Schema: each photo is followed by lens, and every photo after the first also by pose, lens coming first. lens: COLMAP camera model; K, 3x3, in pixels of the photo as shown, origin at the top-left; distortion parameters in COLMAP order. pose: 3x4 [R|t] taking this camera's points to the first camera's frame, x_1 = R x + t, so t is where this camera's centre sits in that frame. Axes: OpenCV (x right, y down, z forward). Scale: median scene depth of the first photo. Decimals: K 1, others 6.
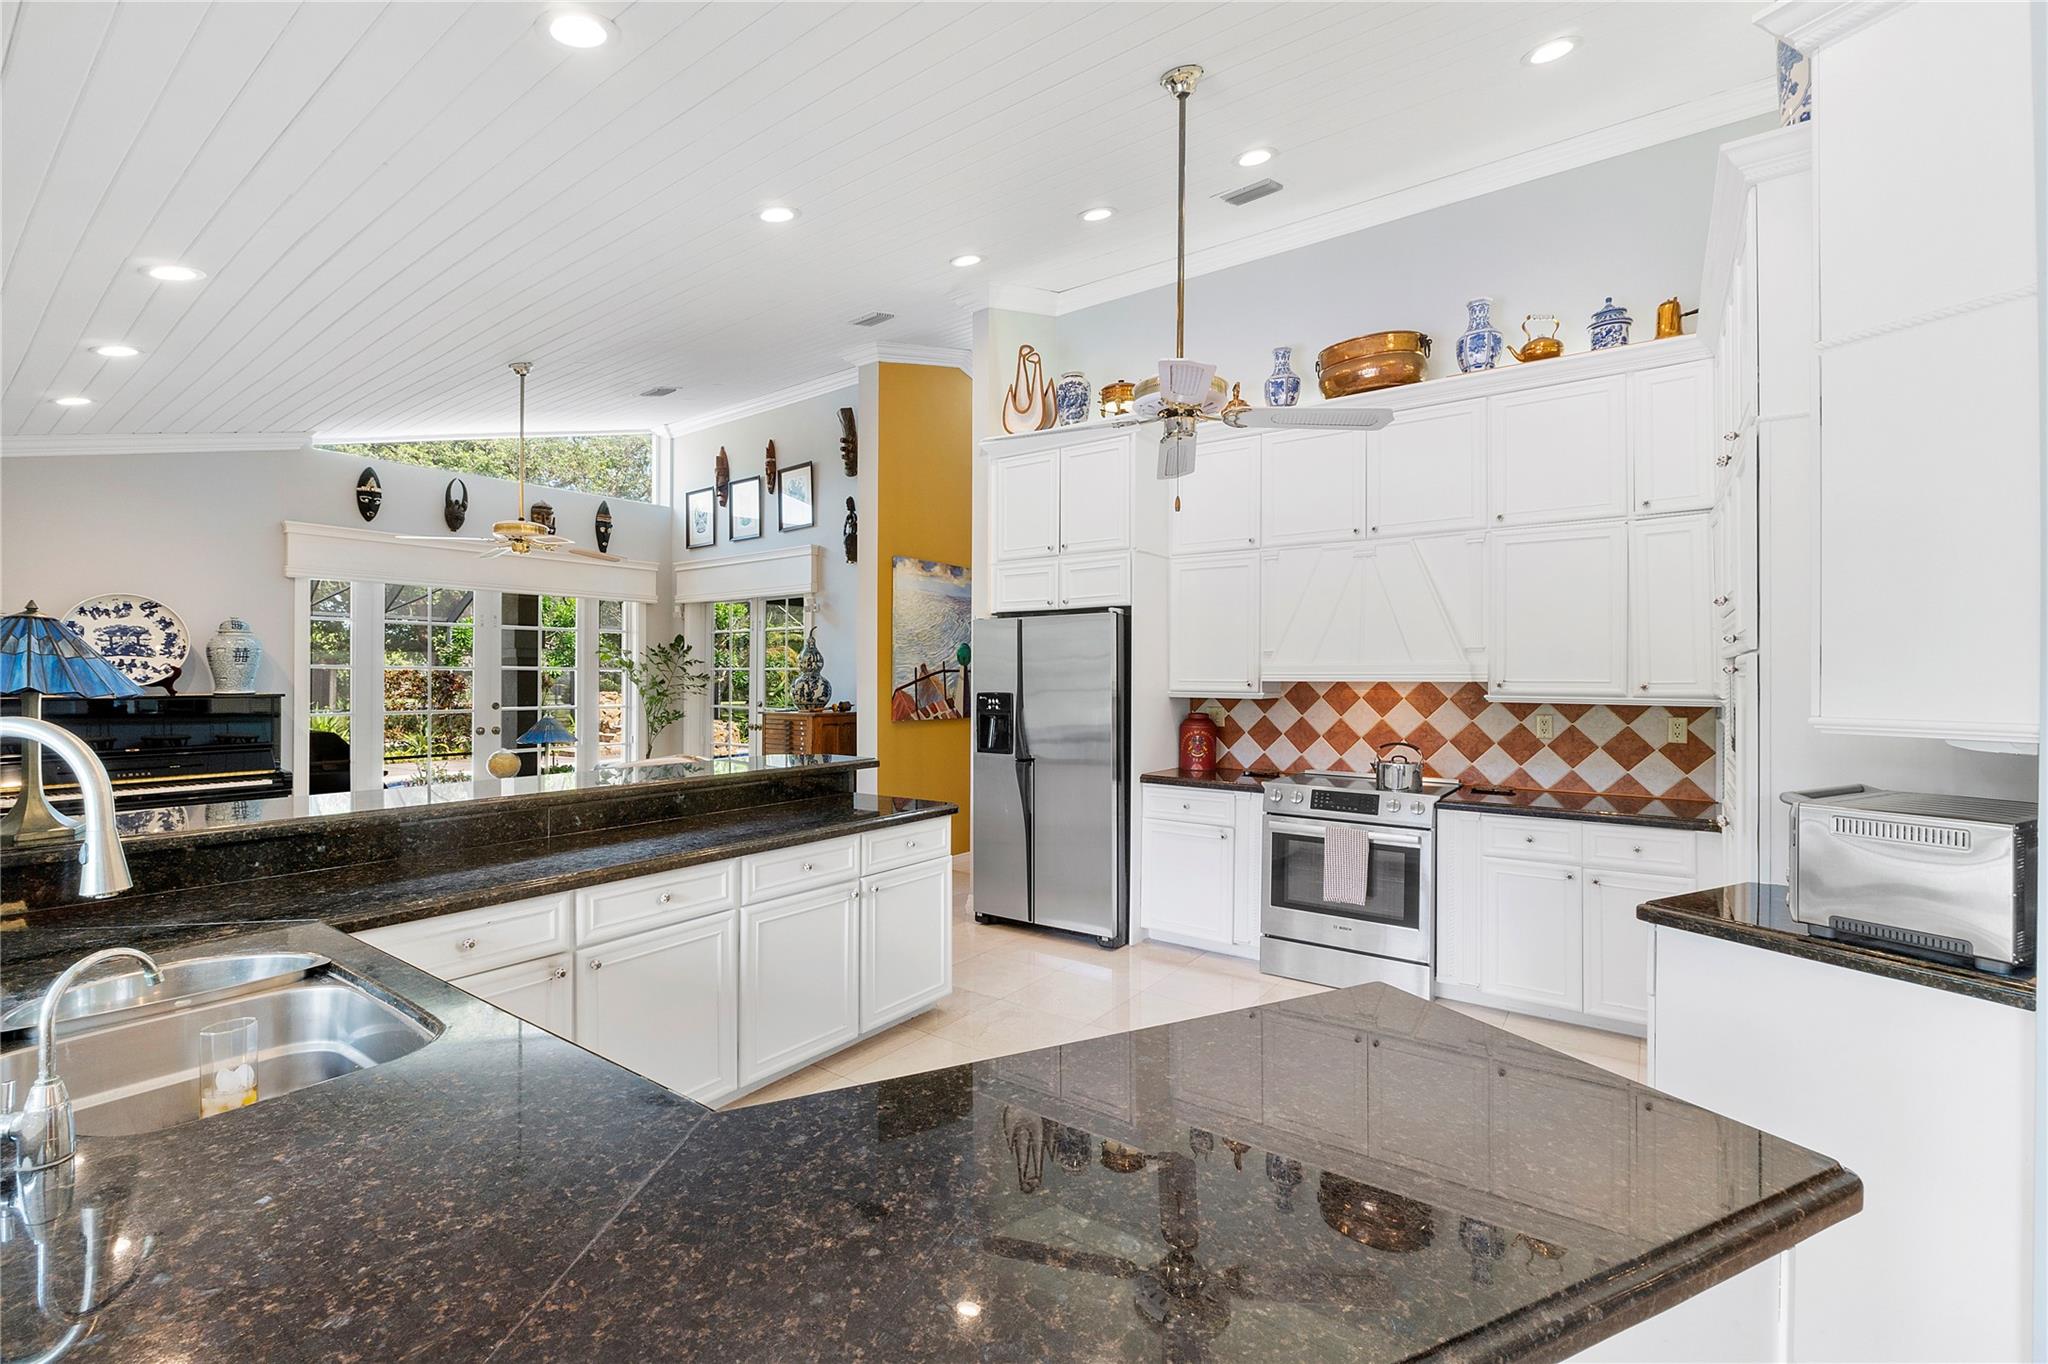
lens RADIAL K [[873.6, 0, 1024.7], [0, 873.6, 678.0], [0, 0, 1]] dist [-0.004901, 0.000007]
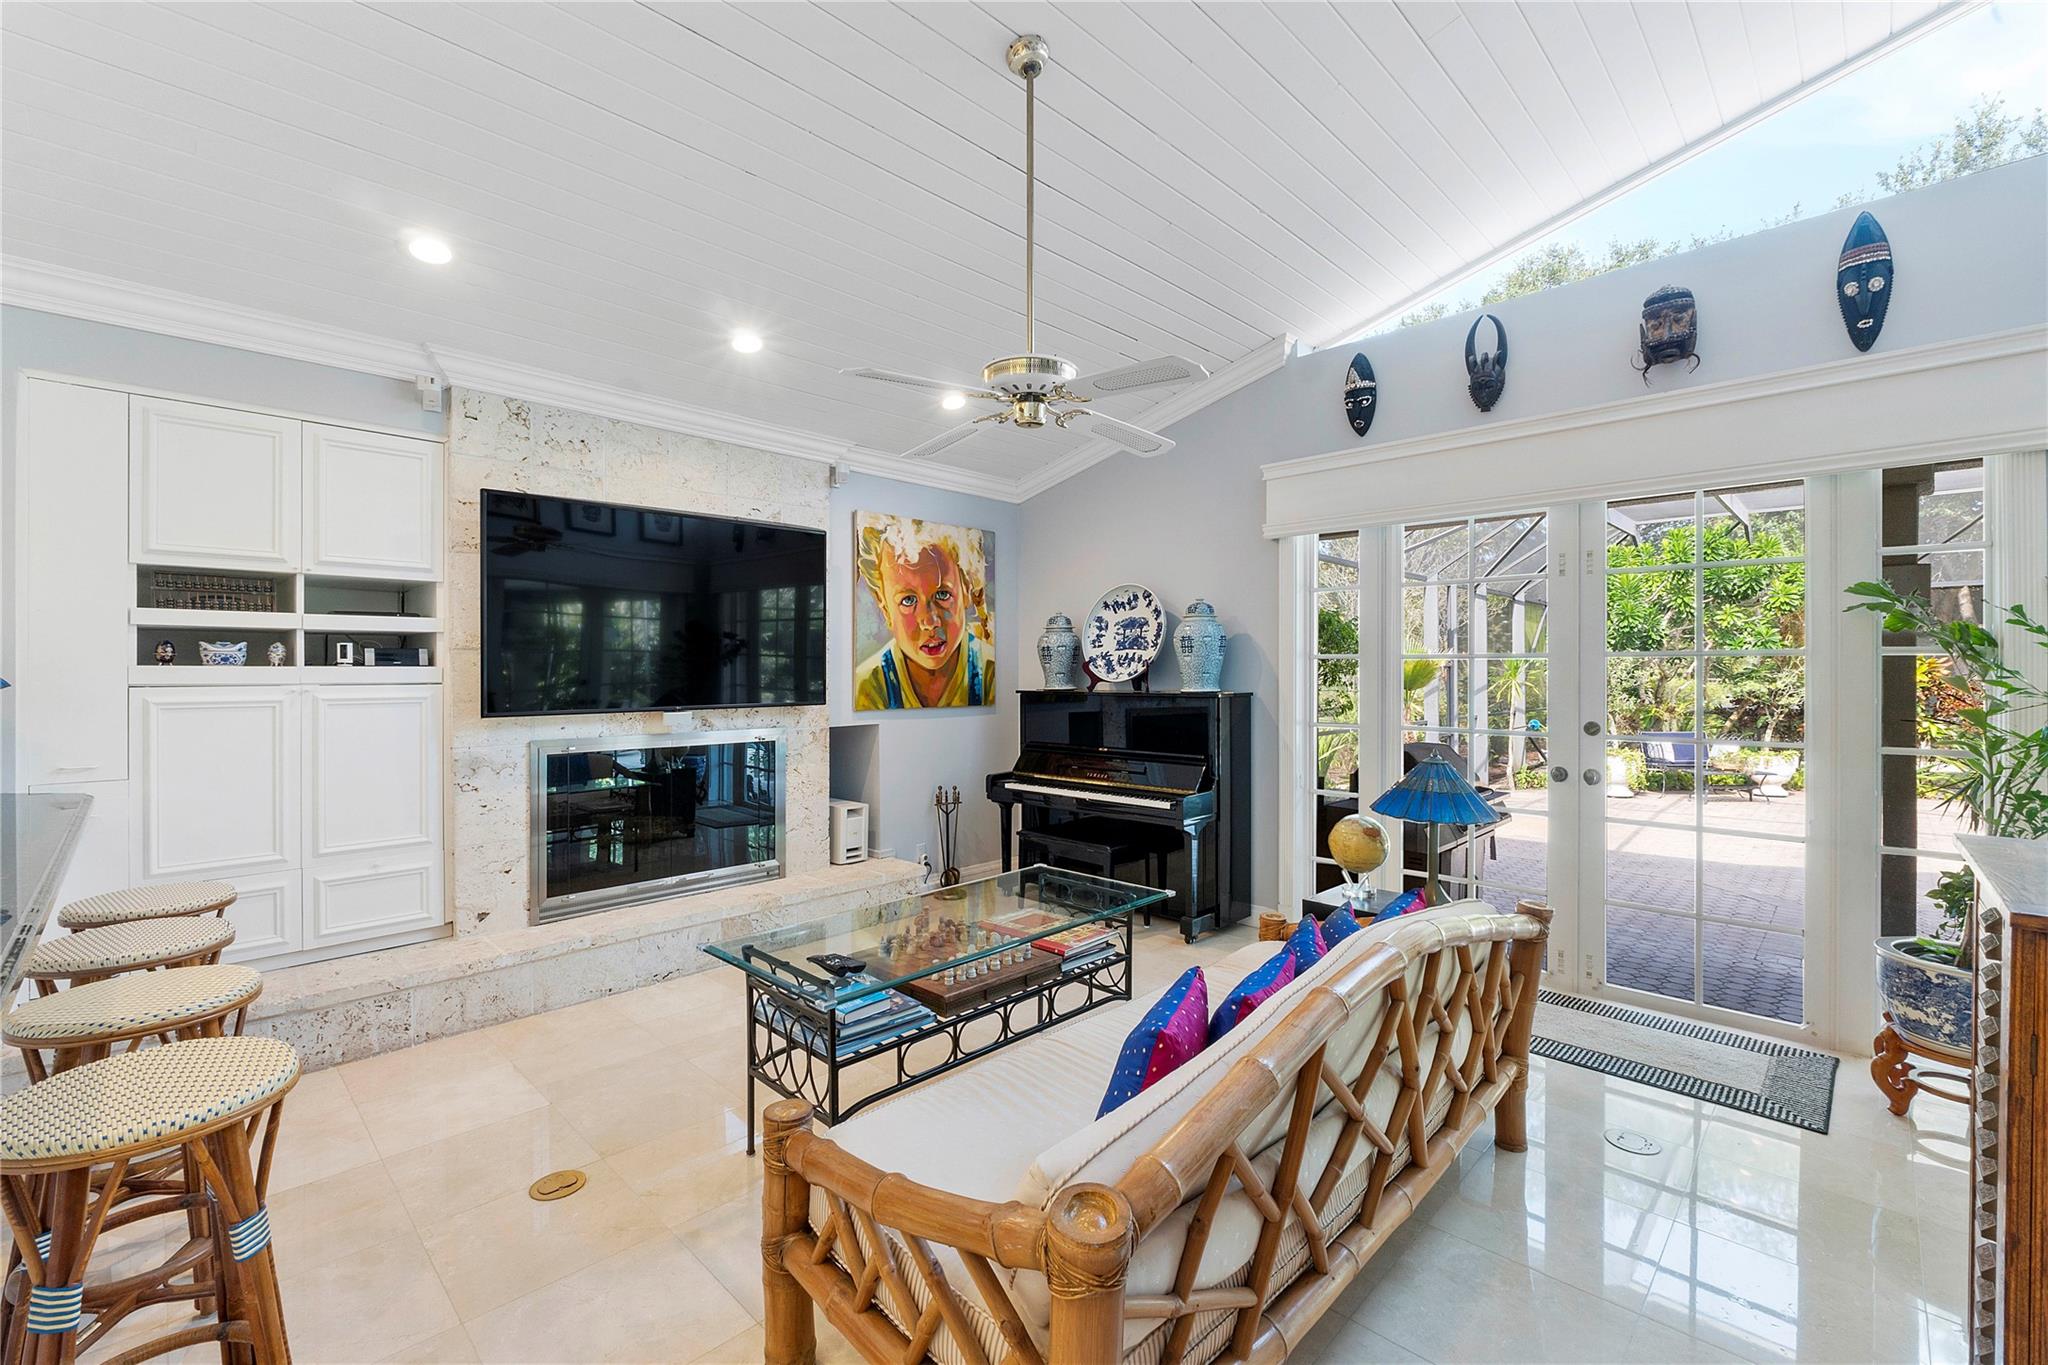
lens RADIAL K [[873.6, 0, 1024.7], [0, 873.6, 677.0], [0, 0, 1]] dist [-0.004901, 0.000007]
pose [[-0.153628, 0.006375, -0.988108, -0.070963], [-0.001689, 0.999976, 0.006714, -0.001536], [0.988127, 0.002700, -0.153613, 1.024085]]
